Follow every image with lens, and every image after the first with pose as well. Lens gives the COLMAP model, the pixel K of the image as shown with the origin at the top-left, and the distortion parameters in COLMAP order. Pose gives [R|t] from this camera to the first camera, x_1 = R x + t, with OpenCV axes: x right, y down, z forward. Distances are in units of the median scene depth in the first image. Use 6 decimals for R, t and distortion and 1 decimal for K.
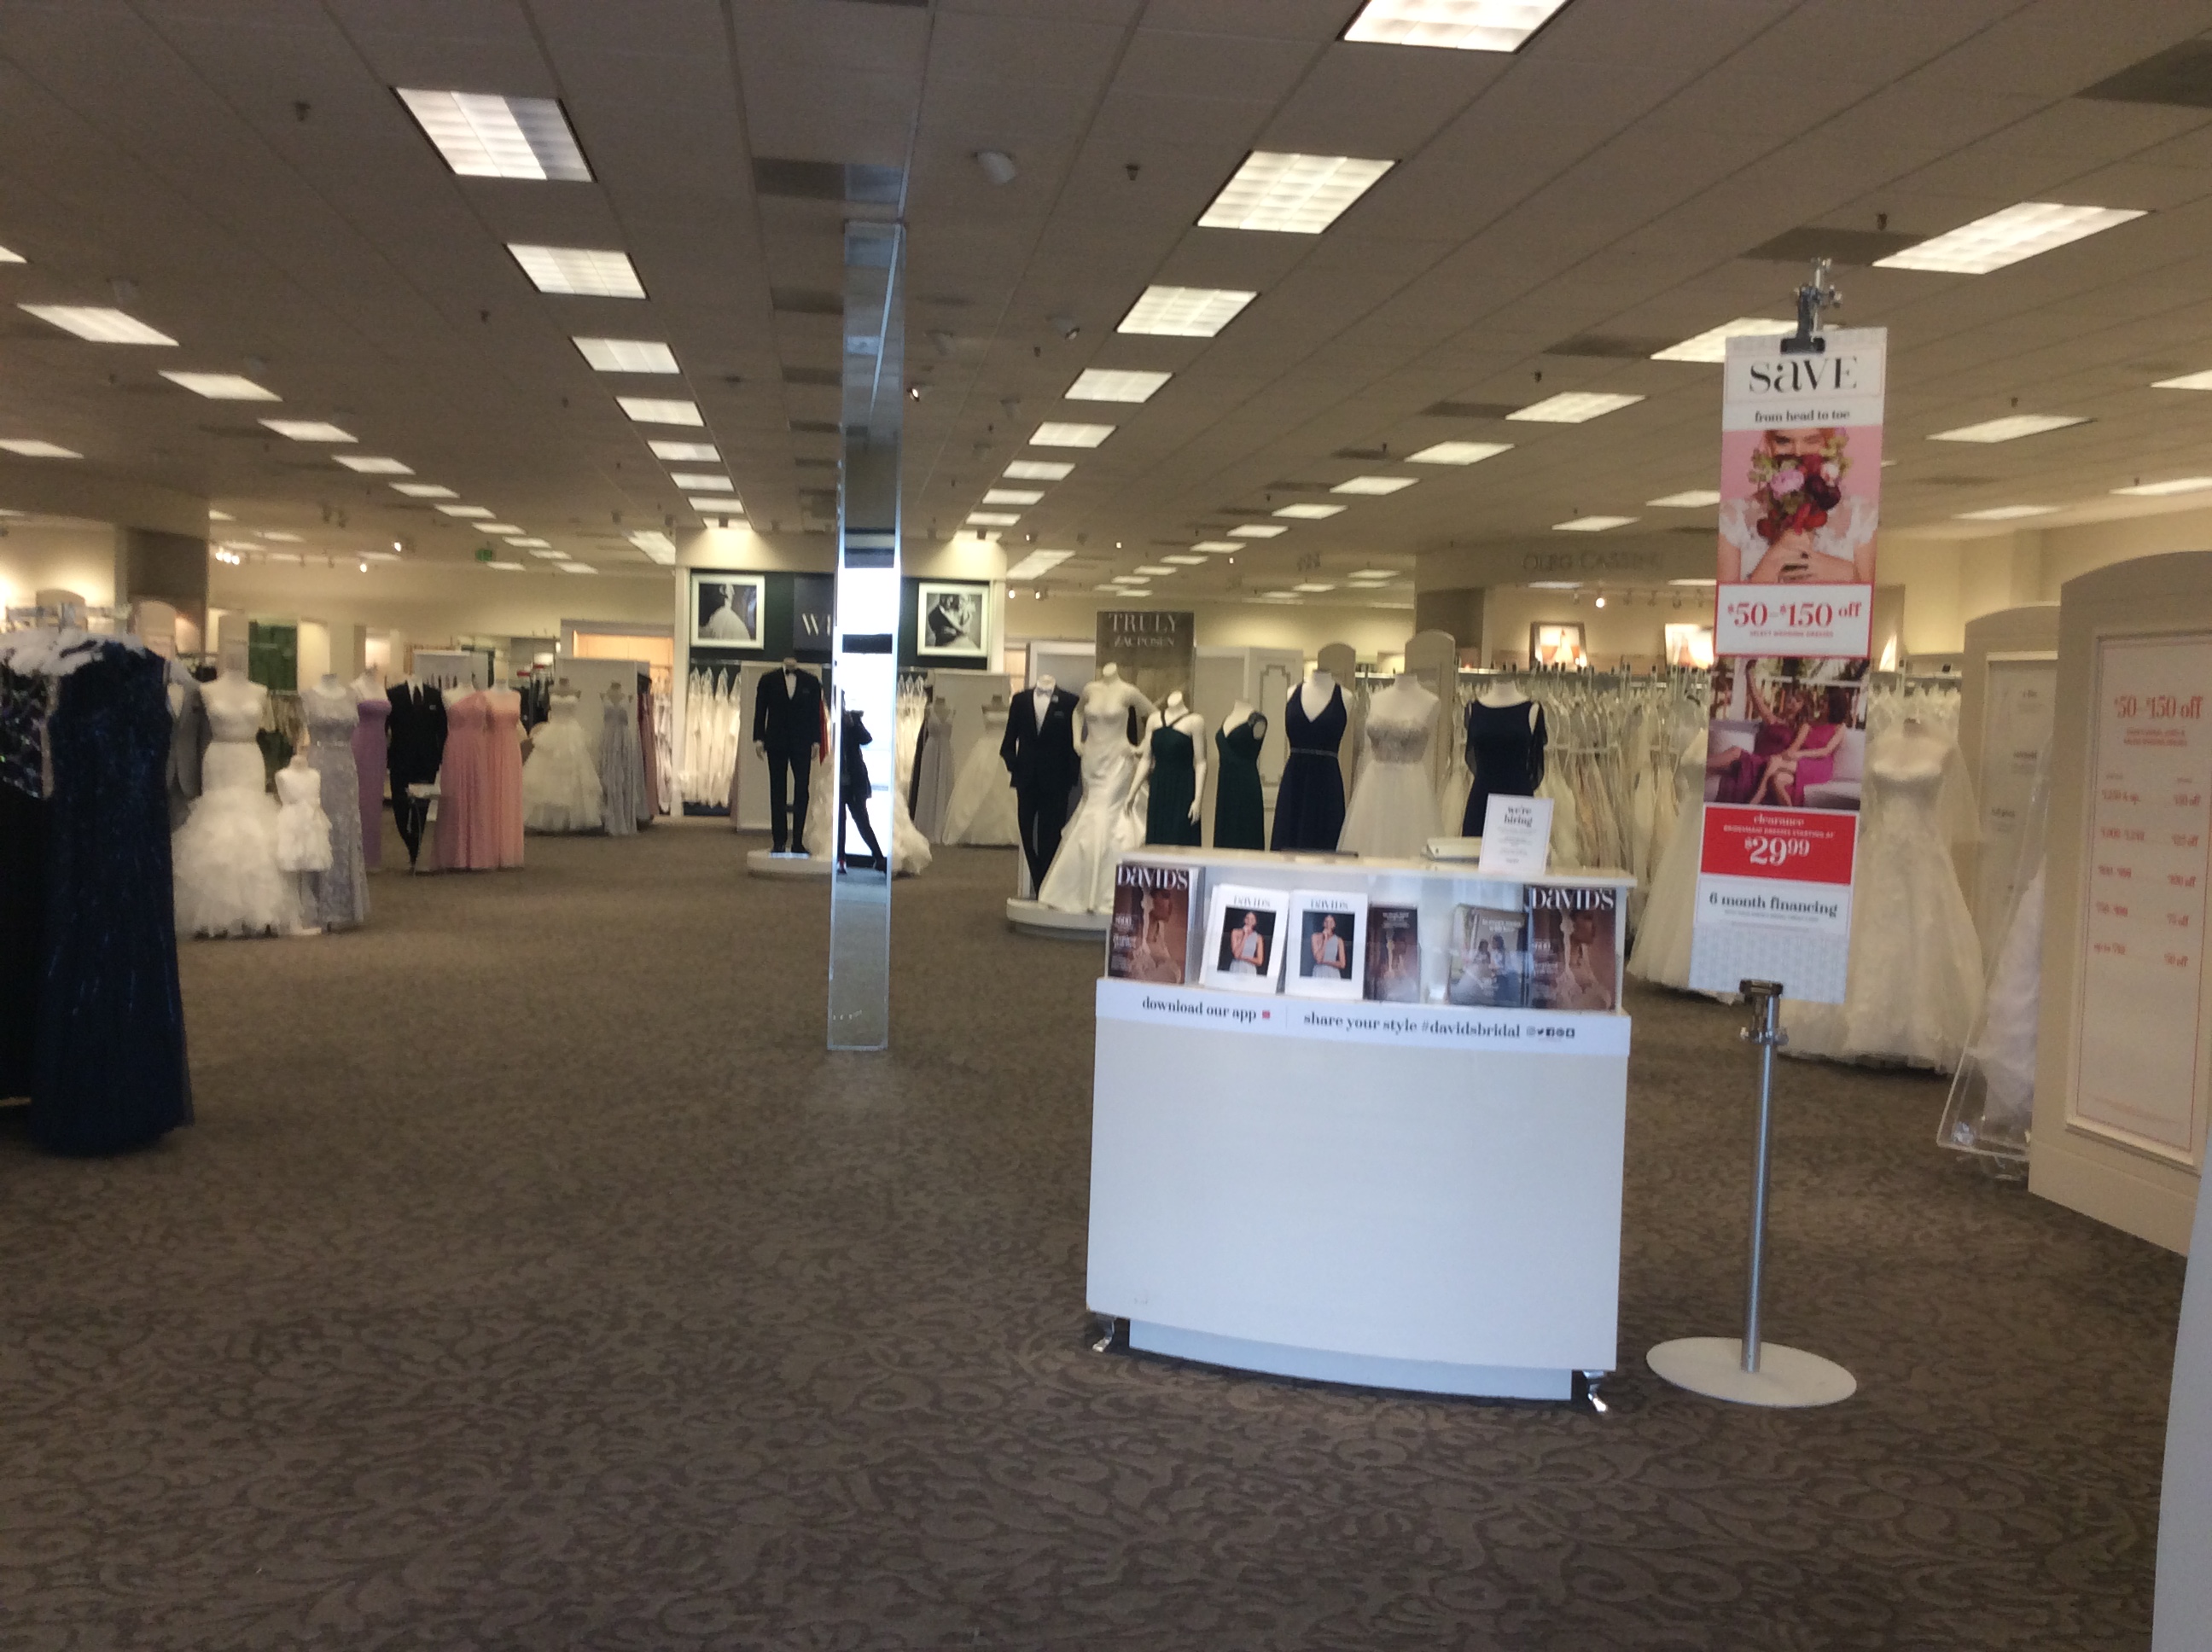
lens RADIAL K [[2014.3, 0, 1126.3], [0, 2014.3, 828.4], [0, 0, 1]] dist [0.123233, -0.222327]
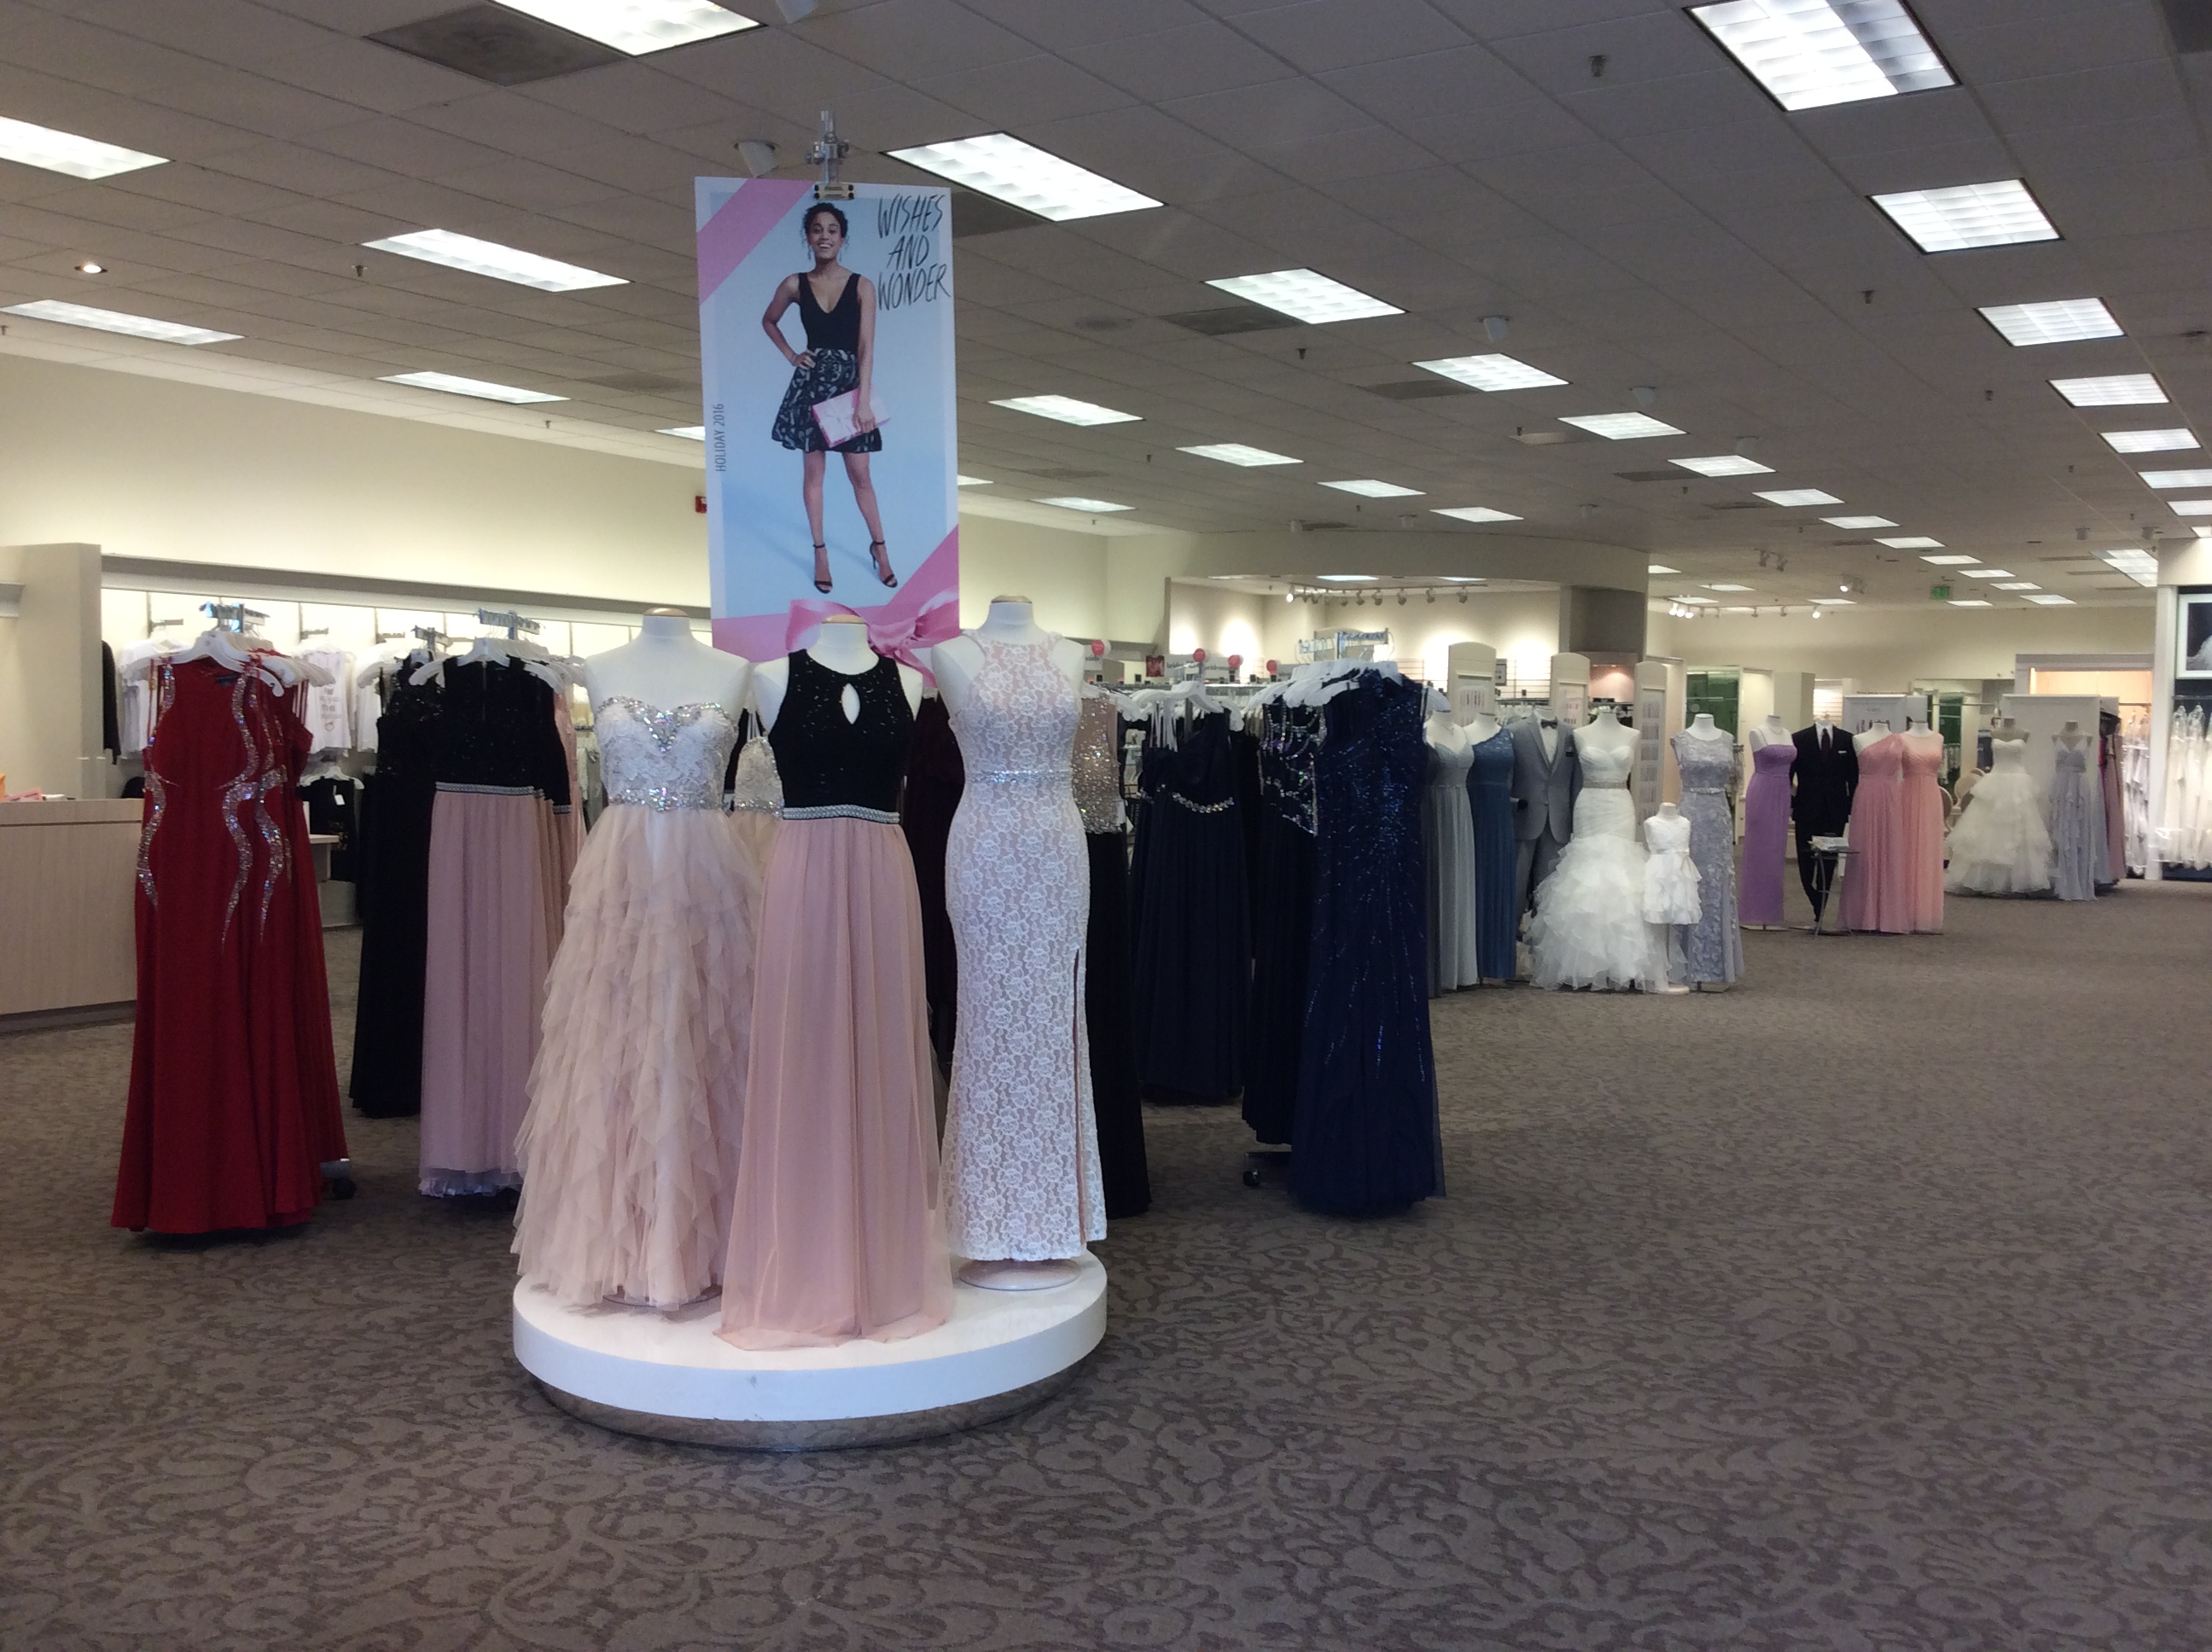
lens RADIAL K [[2025.1, 0, 1116.8], [0, 2025.1, 822.2], [0, 0, 1]] dist [0.124646, -0.252571]
pose [[0.760552, 0.008345, -0.649224, 0.011754], [-0.029072, 0.999352, -0.021211, 0.001097], [0.648626, 0.035006, 0.760302, 0.123597]]
